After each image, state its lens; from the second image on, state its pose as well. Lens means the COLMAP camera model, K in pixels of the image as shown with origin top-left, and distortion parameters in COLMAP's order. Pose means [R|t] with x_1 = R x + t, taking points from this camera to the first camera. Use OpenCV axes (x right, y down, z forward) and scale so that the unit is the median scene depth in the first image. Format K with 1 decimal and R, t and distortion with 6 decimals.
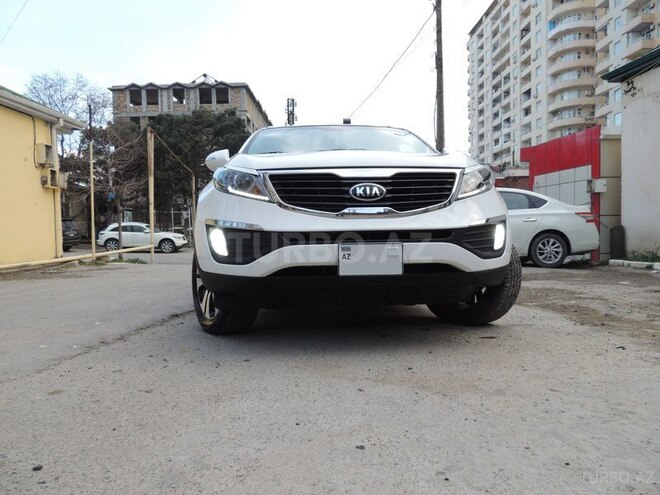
lens RADIAL K [[472.1, 0, 330.8], [0, 472.1, 247.3], [0, 0, 1]] dist [-0.020894, 0.002973]
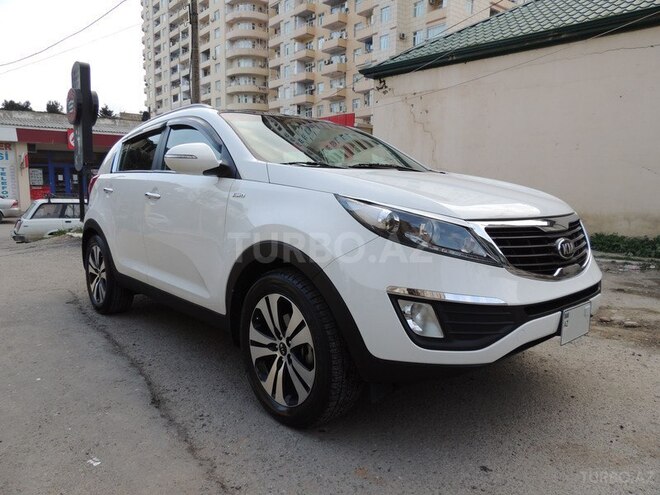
lens RADIAL K [[472.1, 0, 330.8], [0, 472.1, 247.3], [0, 0, 1]] dist [-0.020894, 0.002973]
pose [[0.784672, -0.055555, 0.617417, -0.057736], [-0.001247, 0.995833, 0.091189, -0.013825], [-0.619910, -0.072324, 0.781333, 0.039482]]
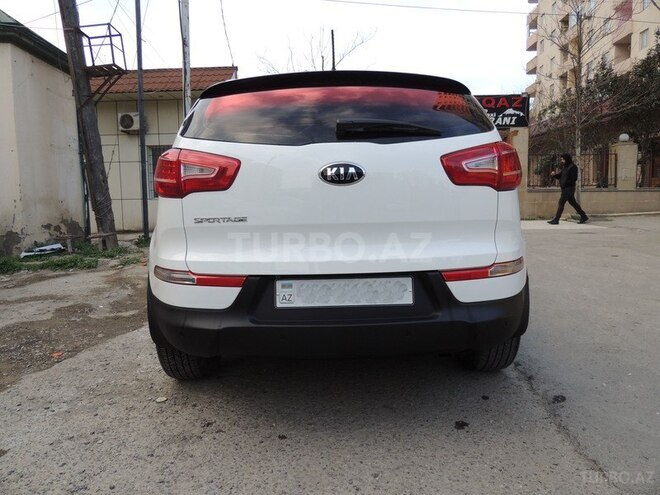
lens RADIAL K [[472.1, 0, 330.8], [0, 472.1, 247.3], [0, 0, 1]] dist [-0.020894, 0.002973]
pose [[-0.998221, 0.029697, 0.051701, -0.005433], [0.036826, 0.989051, 0.142906, -0.018249], [-0.046891, 0.144556, -0.988385, 0.256656]]
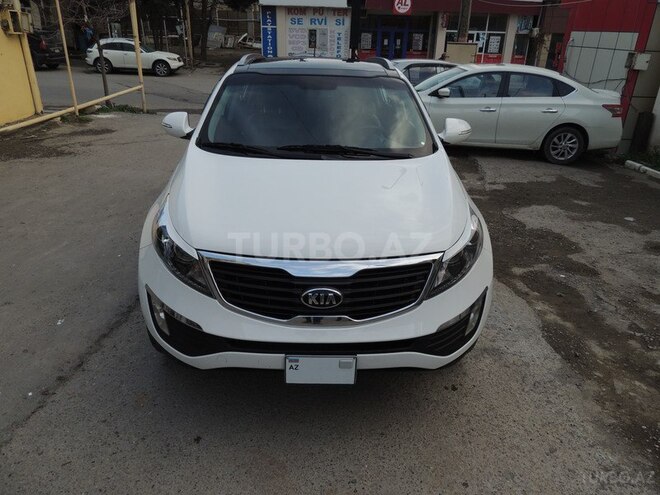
lens RADIAL K [[472.1, 0, 330.8], [0, 472.1, 247.3], [0, 0, 1]] dist [-0.020894, 0.002973]
pose [[0.998666, 0.051292, -0.005948, 0.006468], [-0.045145, 0.923230, 0.381588, -0.036492], [0.025064, -0.380810, 0.924314, 0.016625]]
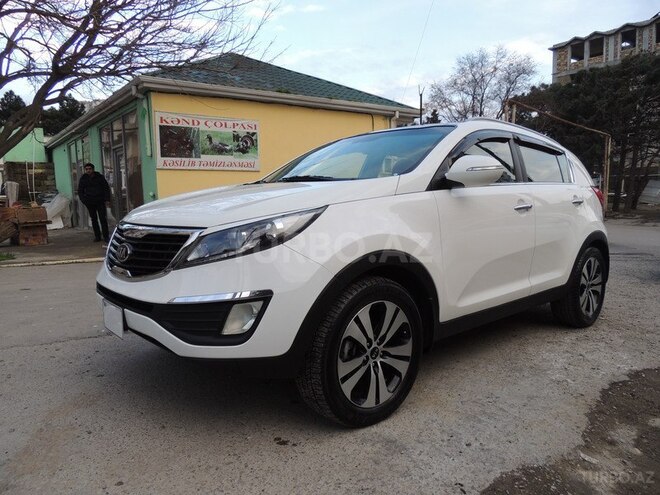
lens RADIAL K [[472.1, 0, 330.8], [0, 472.1, 247.3], [0, 0, 1]] dist [-0.020894, 0.002973]
pose [[0.614992, 0.093239, -0.783001, 0.079136], [-0.028160, 0.994948, 0.096359, -0.016422], [0.788030, -0.037211, 0.614511, 0.050155]]
